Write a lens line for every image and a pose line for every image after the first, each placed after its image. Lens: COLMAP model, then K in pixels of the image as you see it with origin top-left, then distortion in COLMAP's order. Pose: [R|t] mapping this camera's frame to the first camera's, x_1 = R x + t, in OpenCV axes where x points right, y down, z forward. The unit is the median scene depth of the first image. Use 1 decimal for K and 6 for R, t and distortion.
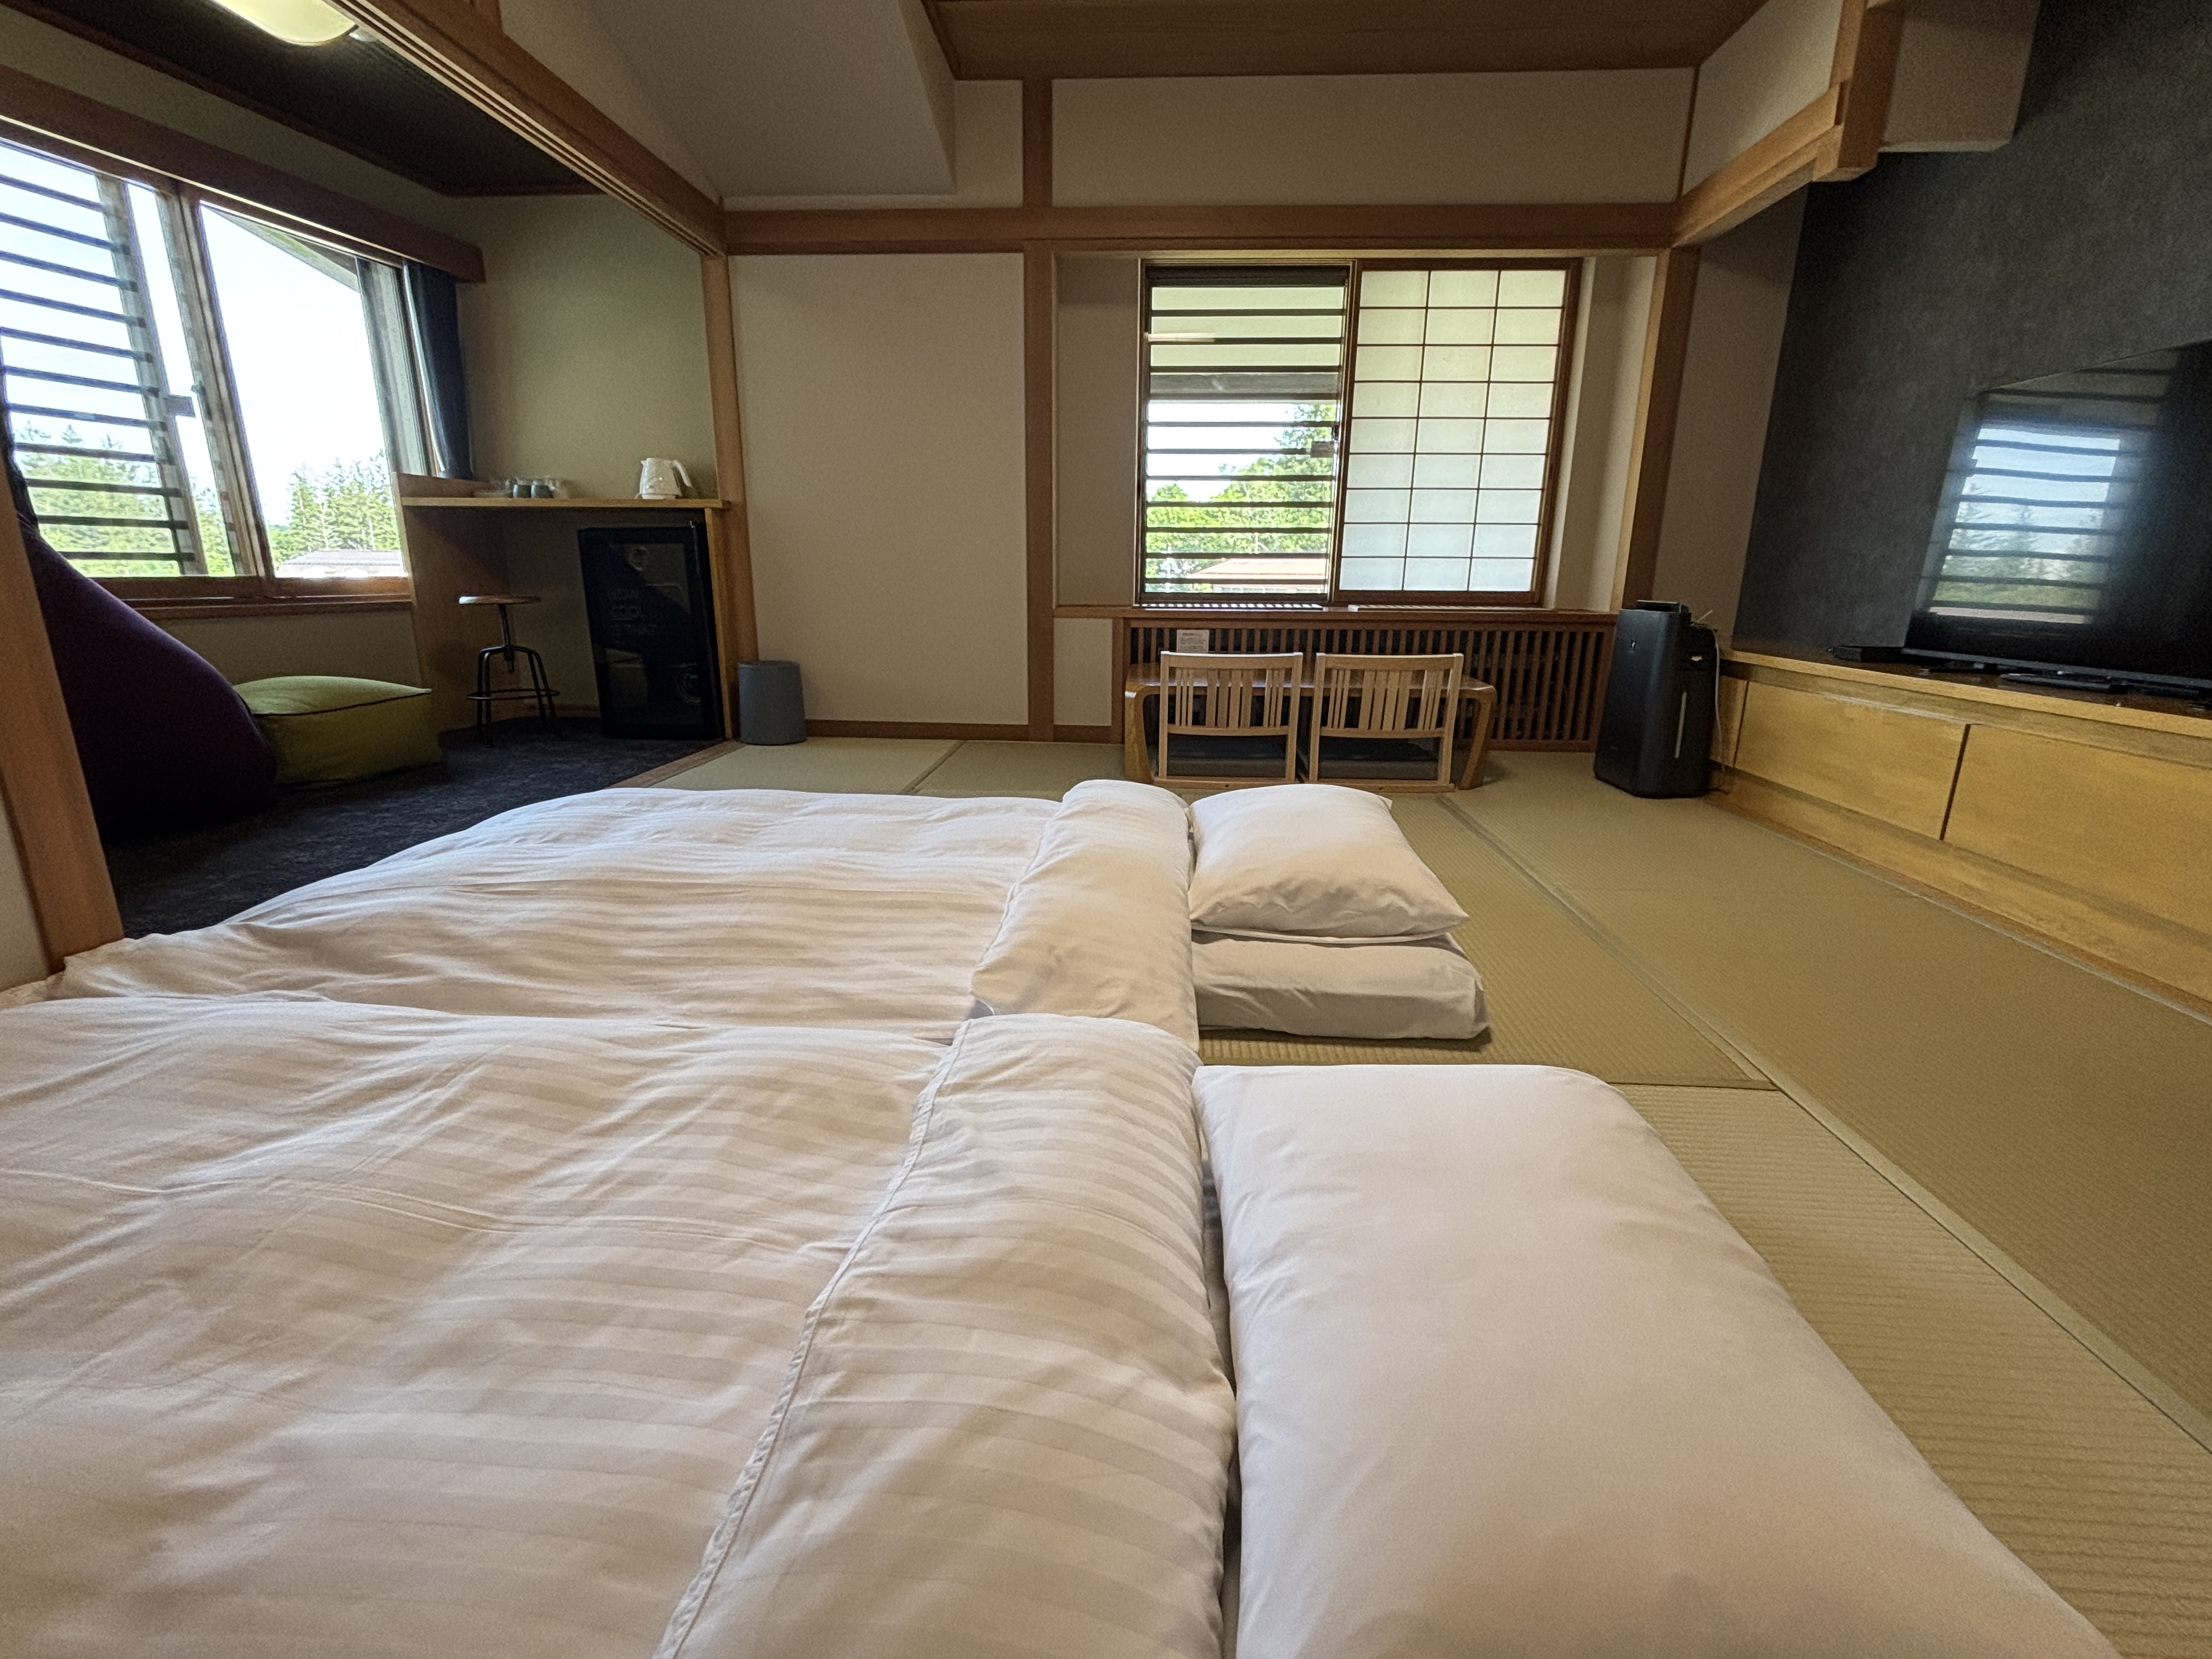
lens RADIAL K [[1011.7, 0, 1106.0], [0, 1011.7, 829.5], [0, 0, 1]] dist [0.004293, -0.000008]
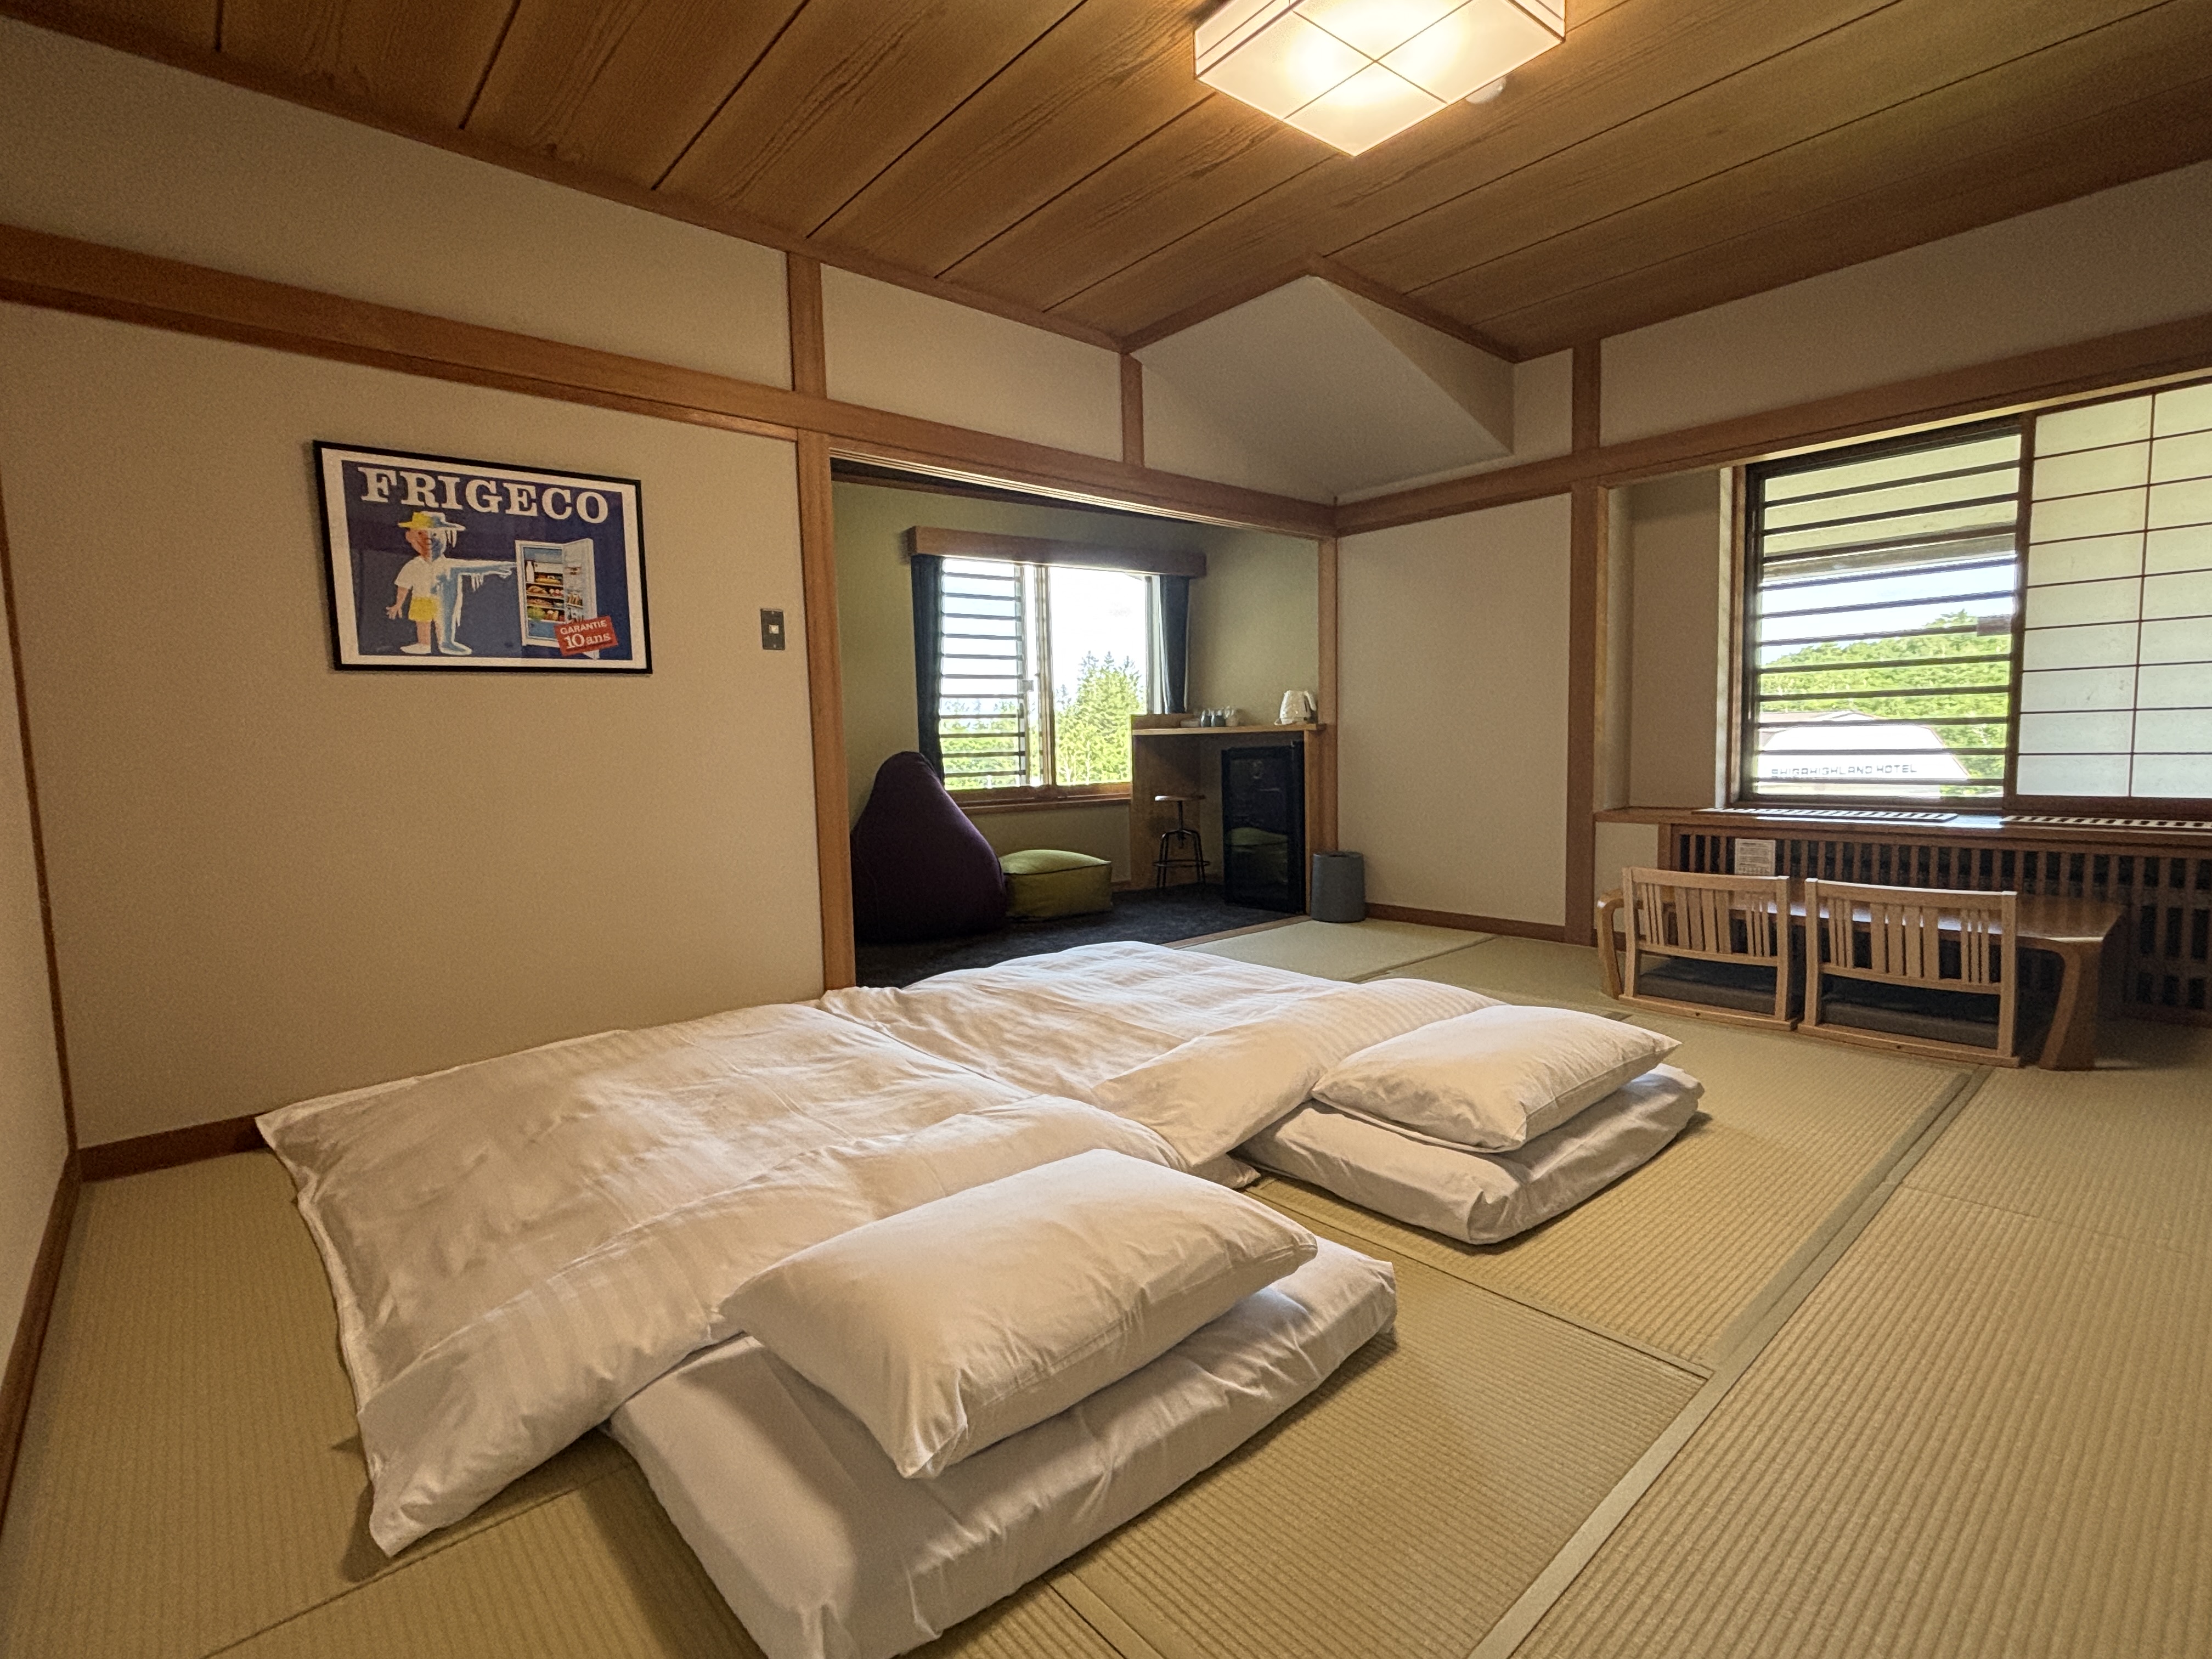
lens RADIAL K [[1098.7, 0, 1106.0], [0, 1098.7, 829.5], [0, 0, 1]] dist [0.000306, -0.000839]
pose [[0.688035, 0.036614, -0.724753, 0.481263], [-0.149033, 0.984567, -0.091743, -0.037030], [0.710209, 0.171135, 0.682873, -0.097643]]
